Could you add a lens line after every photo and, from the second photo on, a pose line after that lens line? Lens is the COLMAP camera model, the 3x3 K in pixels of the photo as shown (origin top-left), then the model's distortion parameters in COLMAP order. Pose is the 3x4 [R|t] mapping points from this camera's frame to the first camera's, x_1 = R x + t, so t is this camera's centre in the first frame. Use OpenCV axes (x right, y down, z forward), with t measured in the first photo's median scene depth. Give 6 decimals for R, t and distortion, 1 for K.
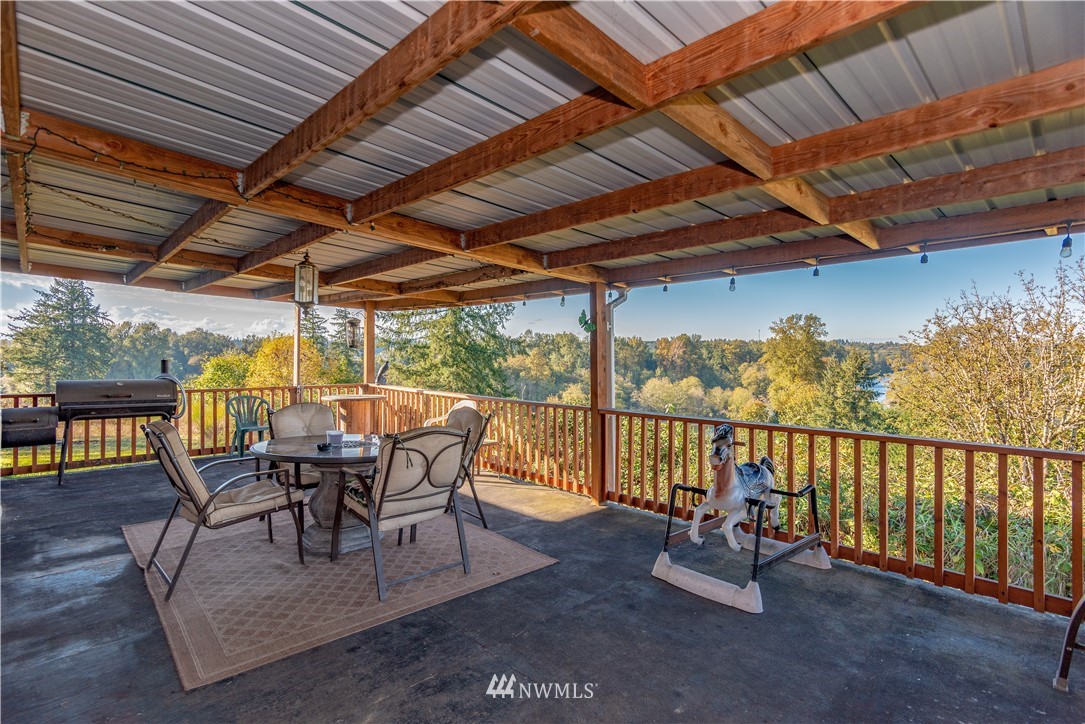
lens RADIAL K [[524.7, 0, 542.5], [0, 524.7, 362.0], [0, 0, 1]] dist [0.018779, -0.000377]
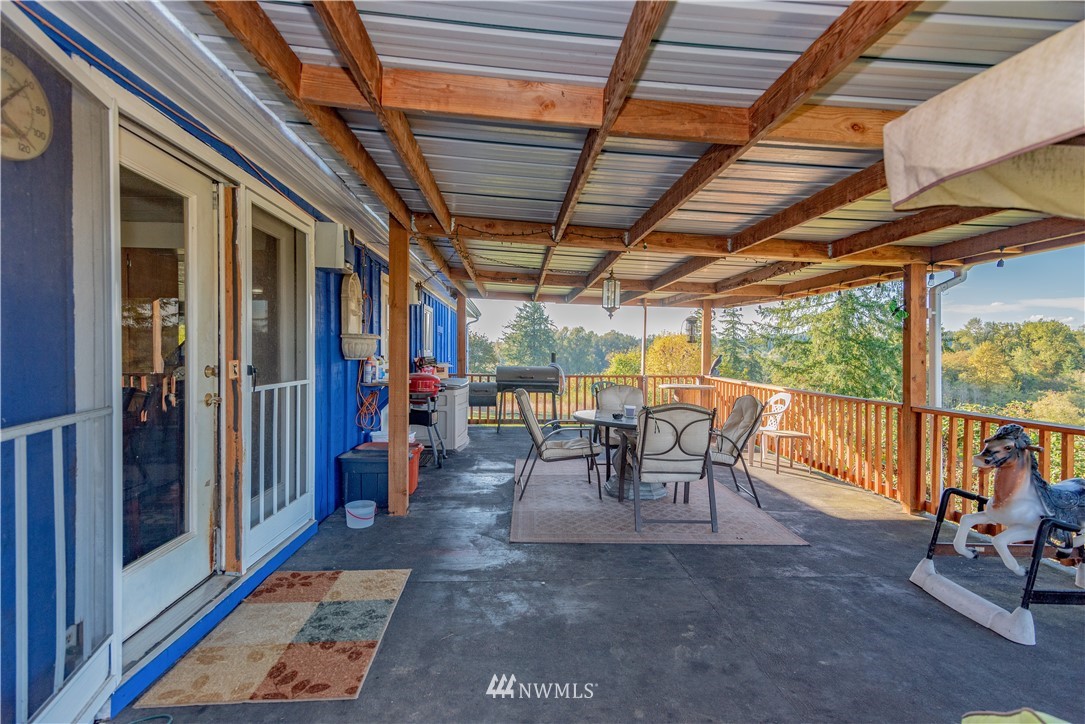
lens RADIAL K [[524.7, 0, 542.5], [0, 524.7, 362.0], [0, 0, 1]] dist [0.018779, -0.000377]
pose [[0.757546, 0.010149, -0.652703, 0.168442], [-0.006626, 0.999947, 0.007859, 0.008767], [0.652748, -0.001629, 0.757573, -0.069643]]
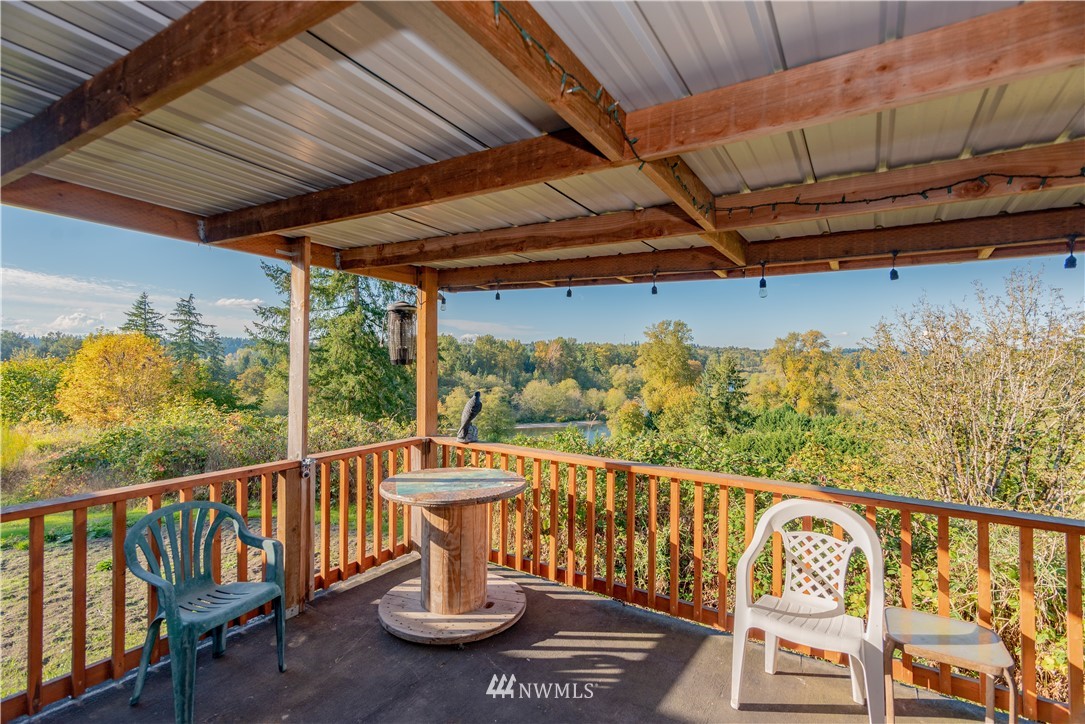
lens RADIAL K [[524.7, 0, 542.5], [0, 524.7, 362.0], [0, 0, 1]] dist [0.018779, -0.000377]
pose [[0.971966, 0.000185, 0.235122, -0.449341], [0.000828, 0.999991, -0.004208, -0.035639], [-0.235120, 0.004285, 0.971957, 0.656171]]
